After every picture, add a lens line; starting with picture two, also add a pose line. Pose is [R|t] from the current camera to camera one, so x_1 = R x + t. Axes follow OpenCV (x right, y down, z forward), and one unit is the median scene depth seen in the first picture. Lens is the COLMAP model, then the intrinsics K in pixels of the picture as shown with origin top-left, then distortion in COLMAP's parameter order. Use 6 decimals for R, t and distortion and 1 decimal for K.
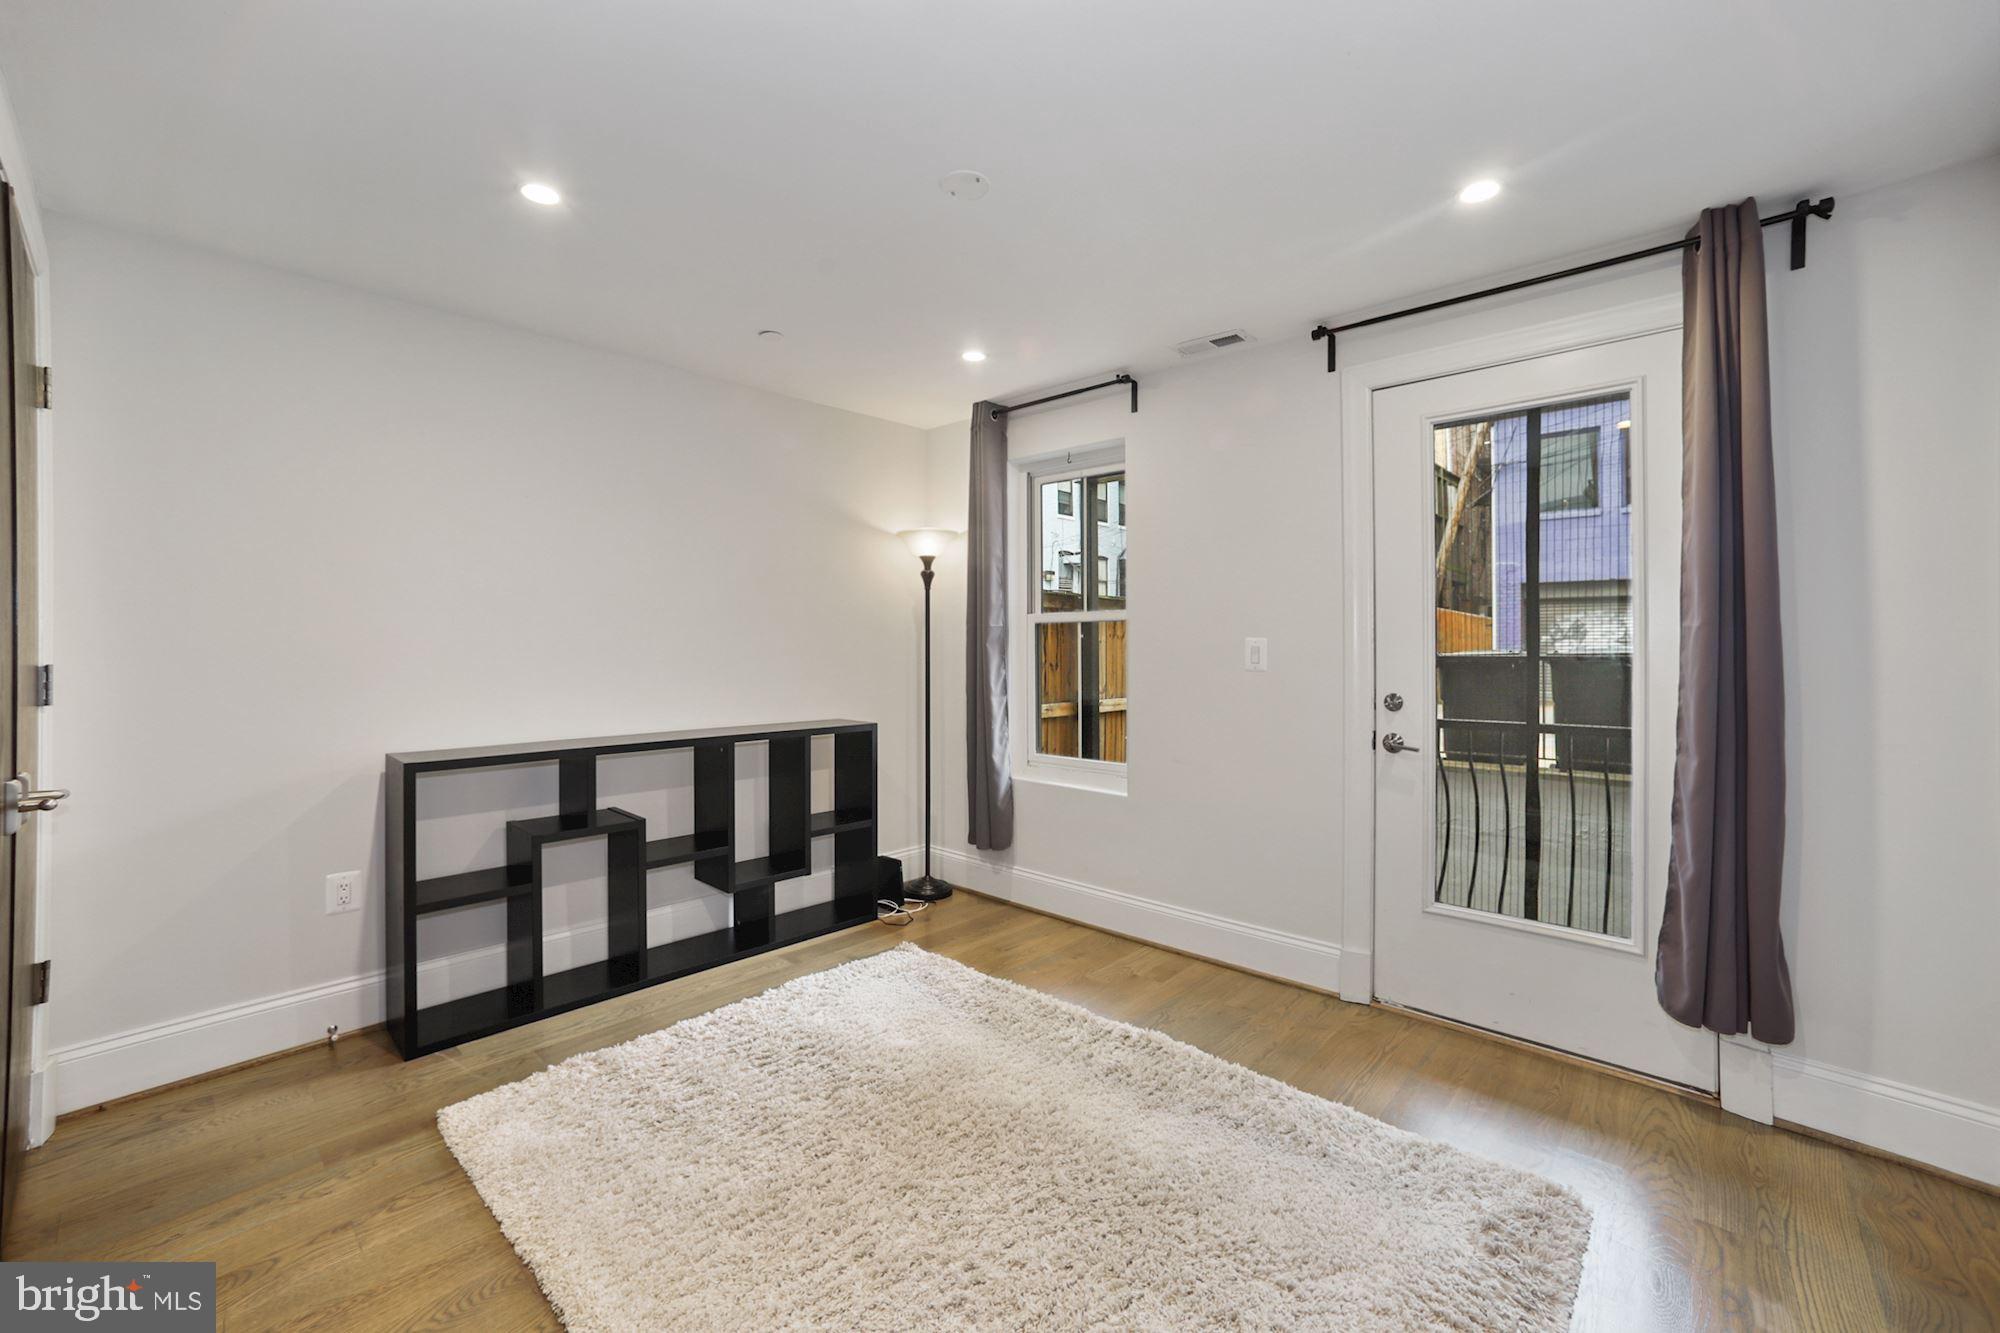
lens RADIAL K [[811.6, 0, 988.7], [0, 811.6, 645.0], [0, 0, 1]] dist [-0.043405, 0.021898]
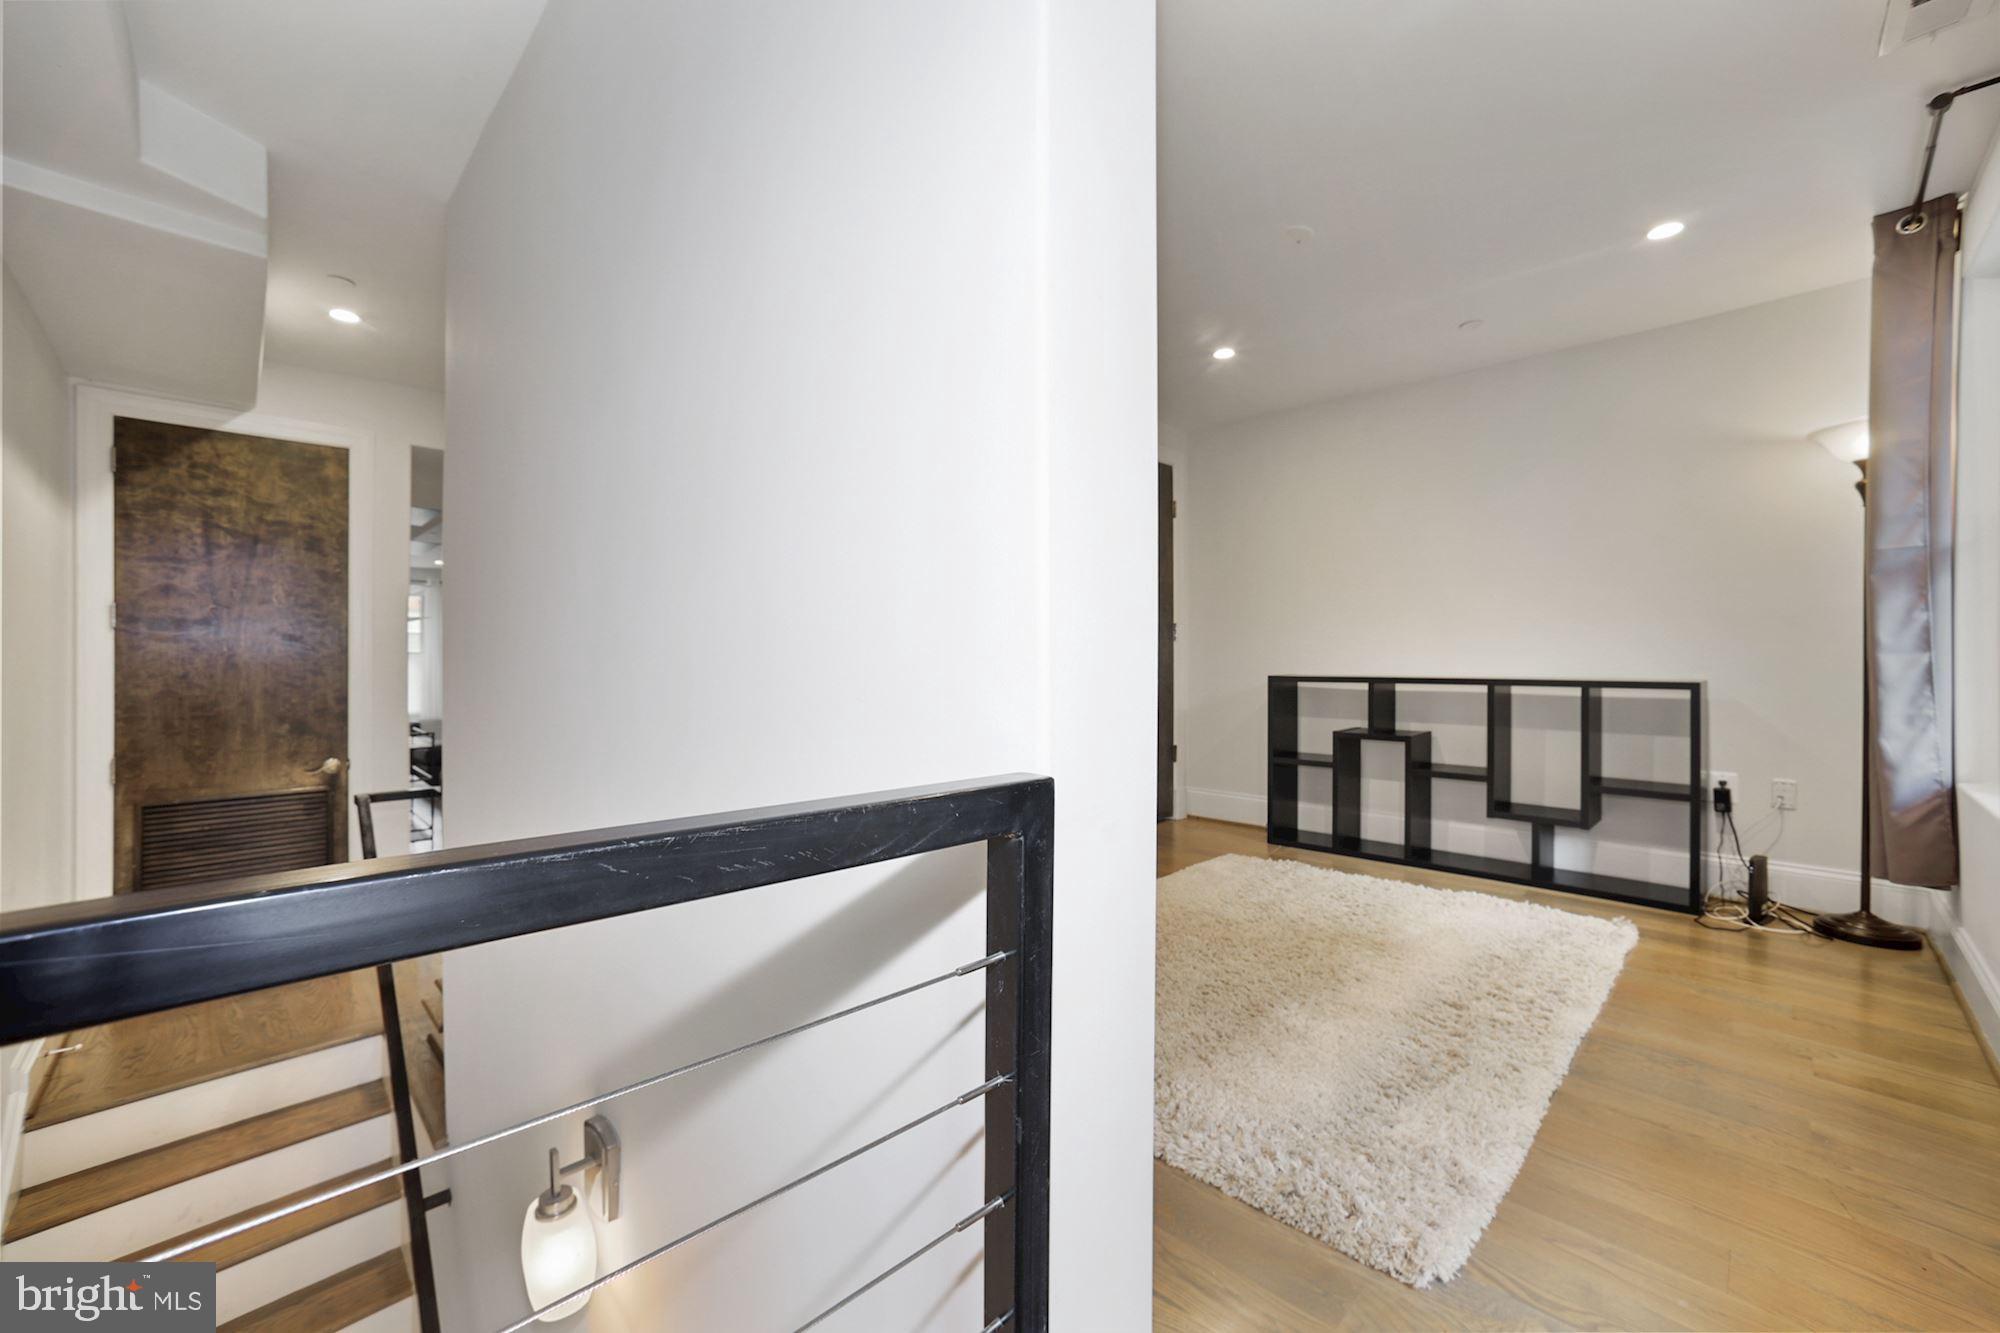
lens RADIAL K [[814.4, 0, 977.7], [0, 814.4, 676.0], [0, 0, 1]] dist [-0.043864, 0.021902]
pose [[-0.055553, 0.013440, -0.998365, 0.707953], [0.000305, 0.999910, 0.013444, 0.074652], [0.998456, 0.000443, -0.055552, 0.291852]]
